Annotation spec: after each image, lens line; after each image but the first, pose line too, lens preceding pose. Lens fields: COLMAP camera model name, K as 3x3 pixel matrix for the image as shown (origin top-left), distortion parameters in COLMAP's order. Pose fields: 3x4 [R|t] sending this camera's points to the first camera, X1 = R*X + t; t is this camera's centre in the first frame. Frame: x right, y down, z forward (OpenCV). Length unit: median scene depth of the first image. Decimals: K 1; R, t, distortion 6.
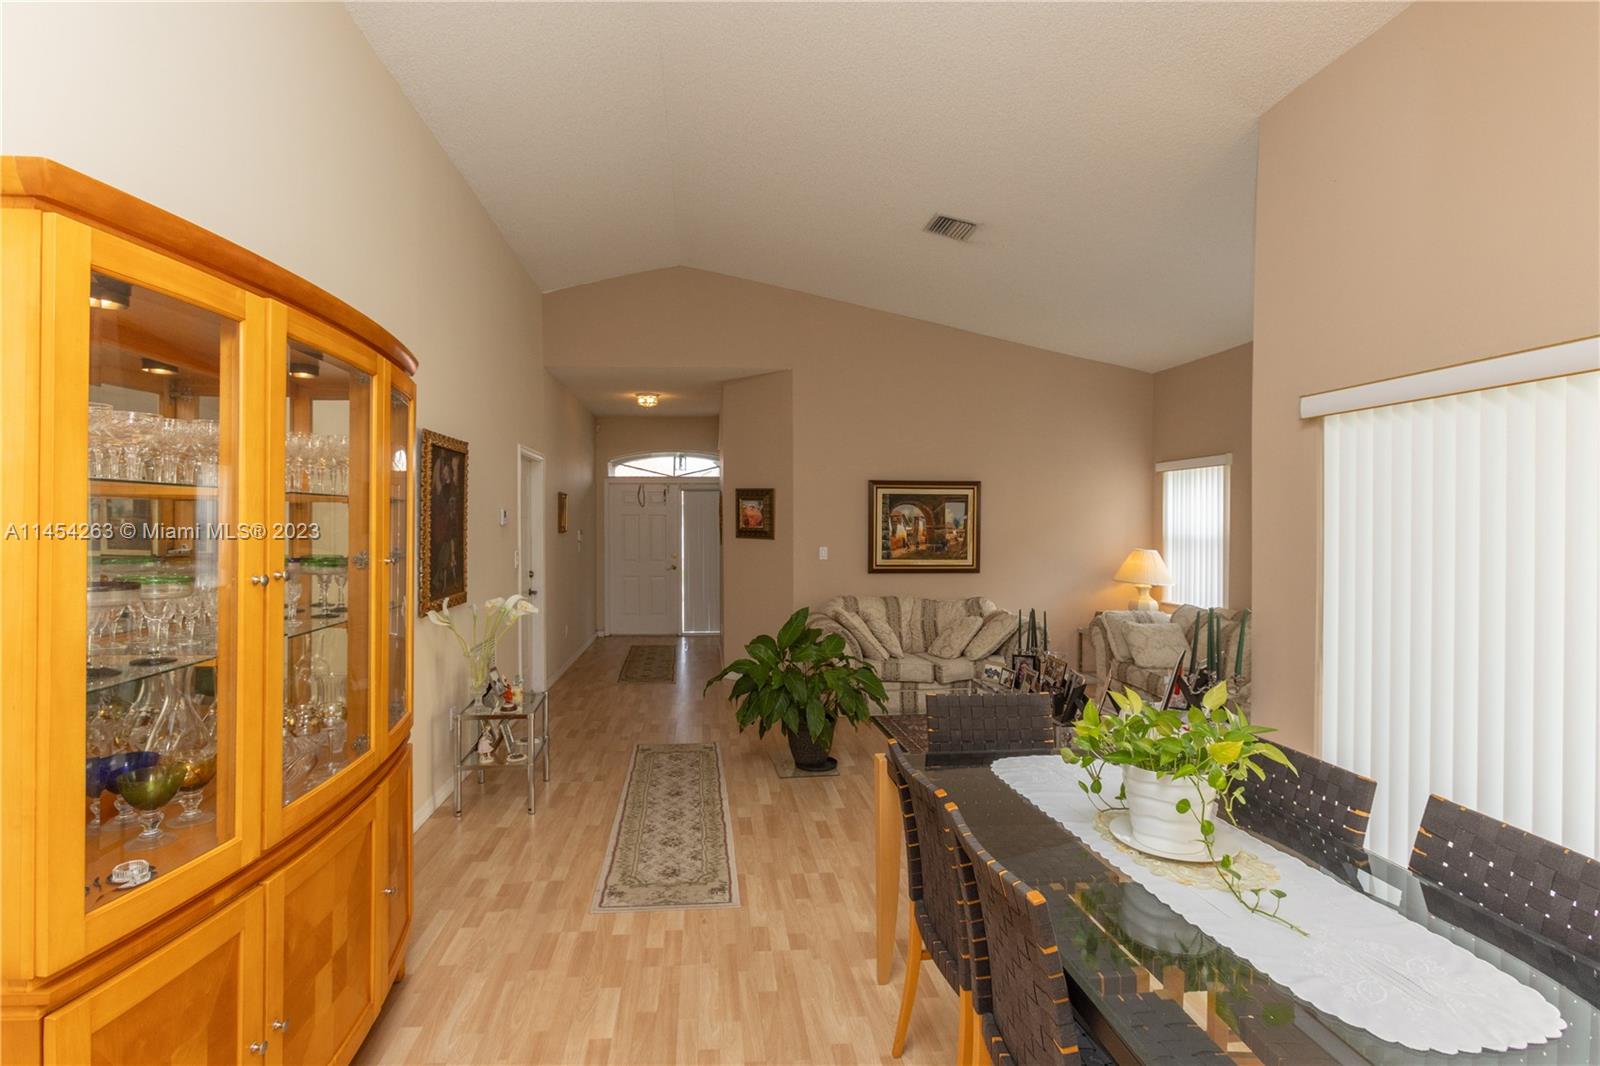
lens RADIAL K [[743.6, 0, 747.8], [0, 743.6, 541.4], [0, 0, 1]] dist [-0.018502, 0.000906]
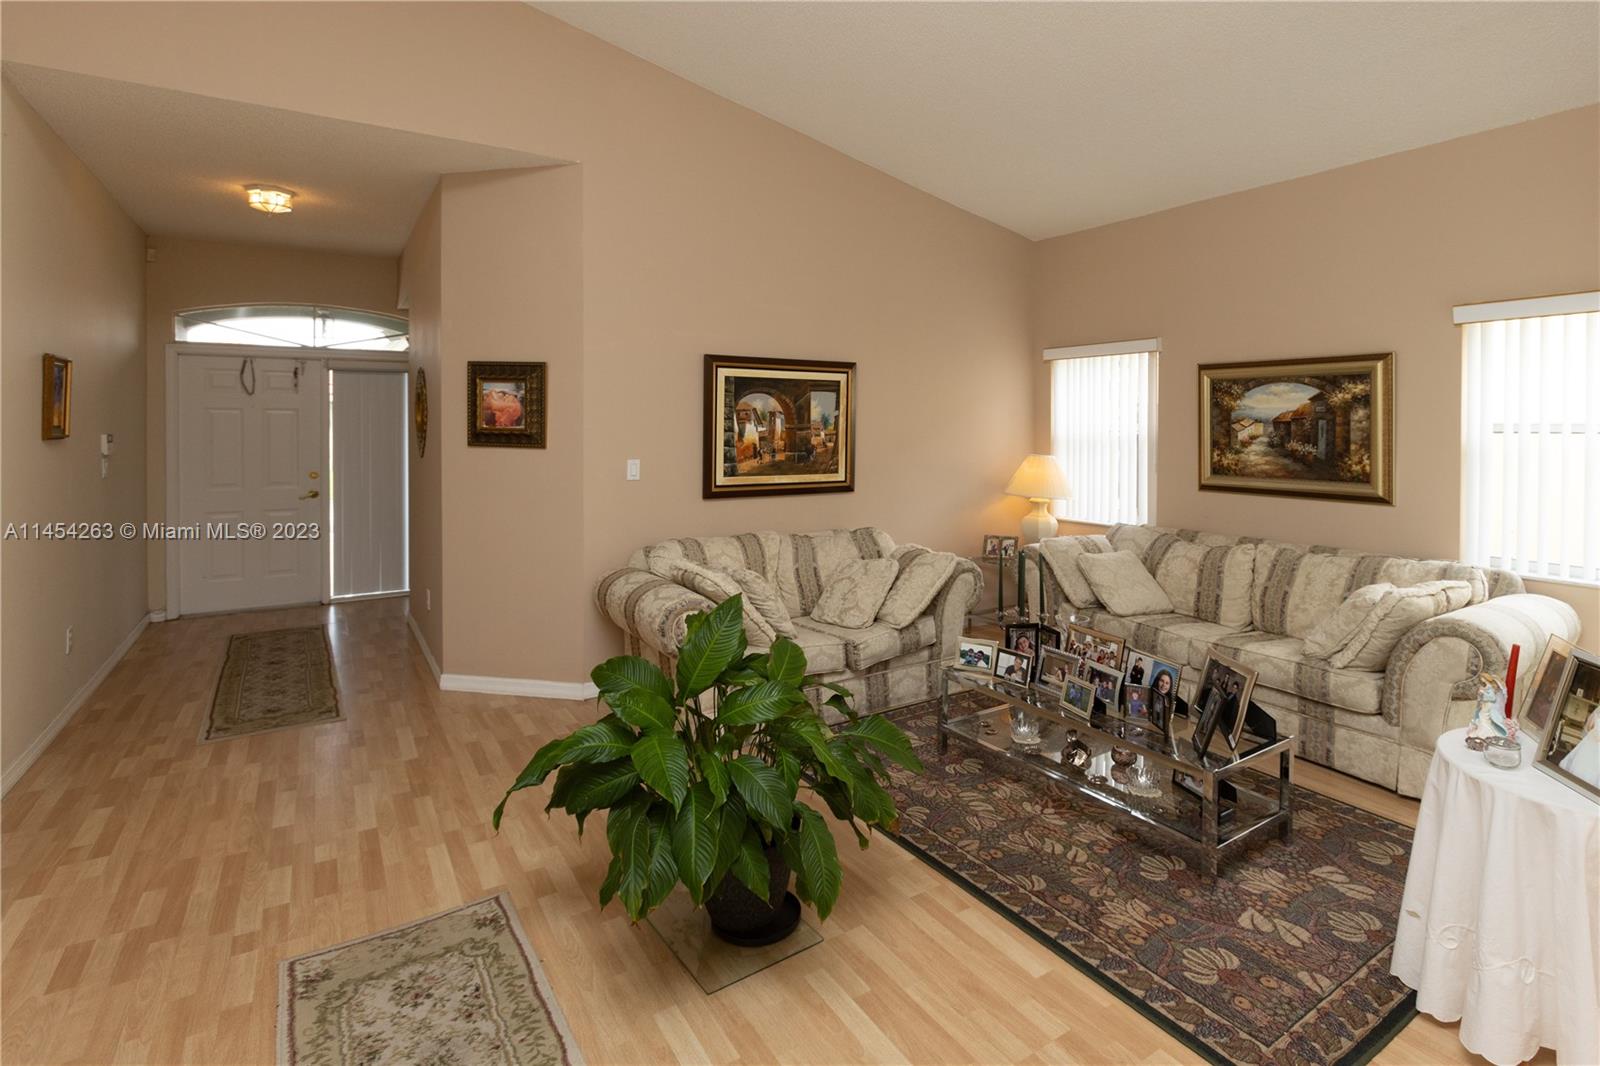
lens RADIAL K [[786.3, 0, 849.3], [0, 786.3, 431.4], [0, 0, 1]] dist [-0.020051, 0.011239]
pose [[0.860480, -0.003039, 0.509476, -0.075761], [0.011703, 0.999836, -0.013801, -0.004701], [-0.509350, 0.017838, 0.860374, 0.353576]]
